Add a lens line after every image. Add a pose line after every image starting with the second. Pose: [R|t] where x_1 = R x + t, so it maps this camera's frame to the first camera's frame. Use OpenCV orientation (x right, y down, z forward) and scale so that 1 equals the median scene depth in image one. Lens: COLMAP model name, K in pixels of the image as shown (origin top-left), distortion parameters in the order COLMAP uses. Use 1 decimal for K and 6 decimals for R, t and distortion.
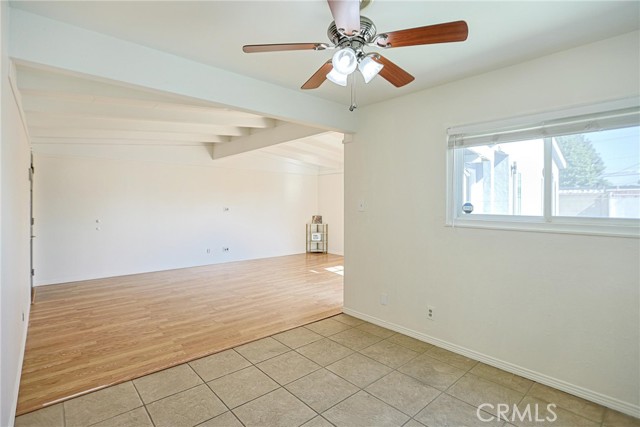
lens RADIAL K [[317.7, 0, 318.5], [0, 317.7, 211.7], [0, 0, 1]] dist [-0.055391, 0.018593]
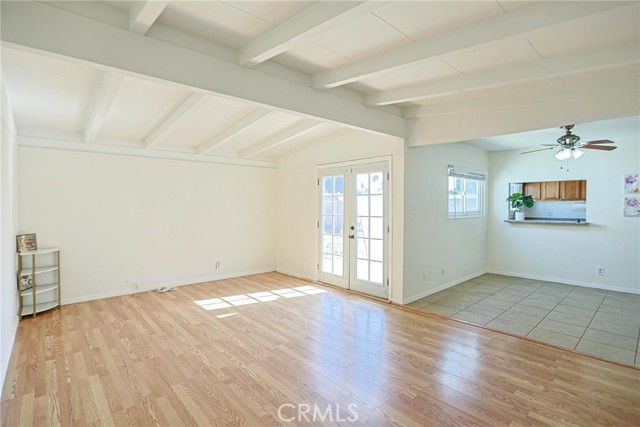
lens RADIAL K [[312.4, 0, 318.5], [0, 312.4, 209.9], [0, 0, 1]] dist [-0.058873, 0.016743]
pose [[0.003742, -0.022781, 0.999733, -1.307438], [0.027189, 0.999373, 0.022671, -0.064873], [-0.999623, 0.027097, 0.004360, 1.661995]]
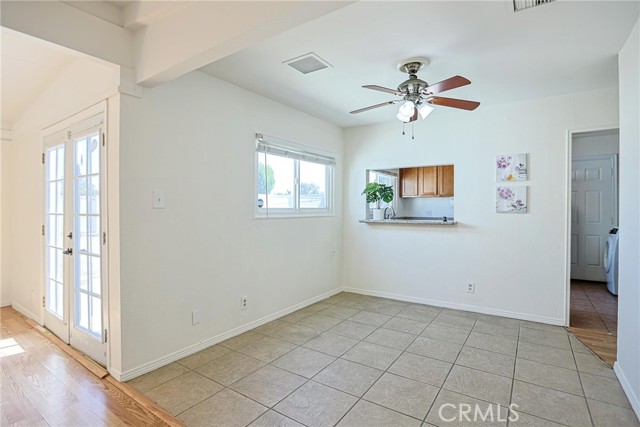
lens RADIAL K [[317.7, 0, 318.5], [0, 317.7, 211.7], [0, 0, 1]] dist [-0.055391, 0.018593]
pose [[-0.239724, -0.018691, 0.970661, -0.722429], [0.025915, 0.999335, 0.025643, -0.003207], [-0.970495, 0.031302, -0.239081, 1.000664]]
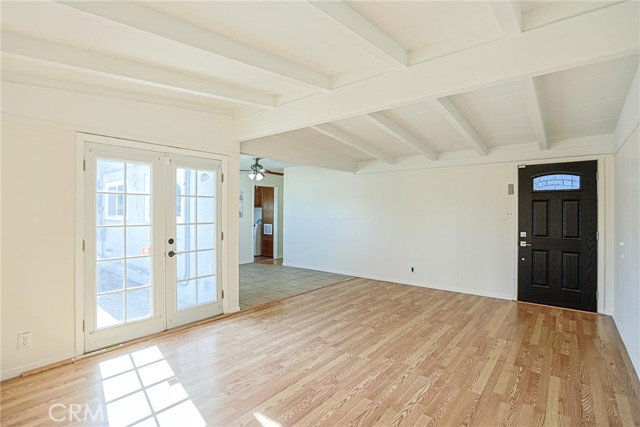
lens RADIAL K [[312.4, 0, 318.5], [0, 312.4, 209.9], [0, 0, 1]] dist [-0.058873, 0.016743]
pose [[-0.988529, -0.009973, -0.150699, -0.037499], [-0.013349, 0.999682, 0.021405, -0.078006], [0.150437, 0.023171, -0.988348, 2.718910]]
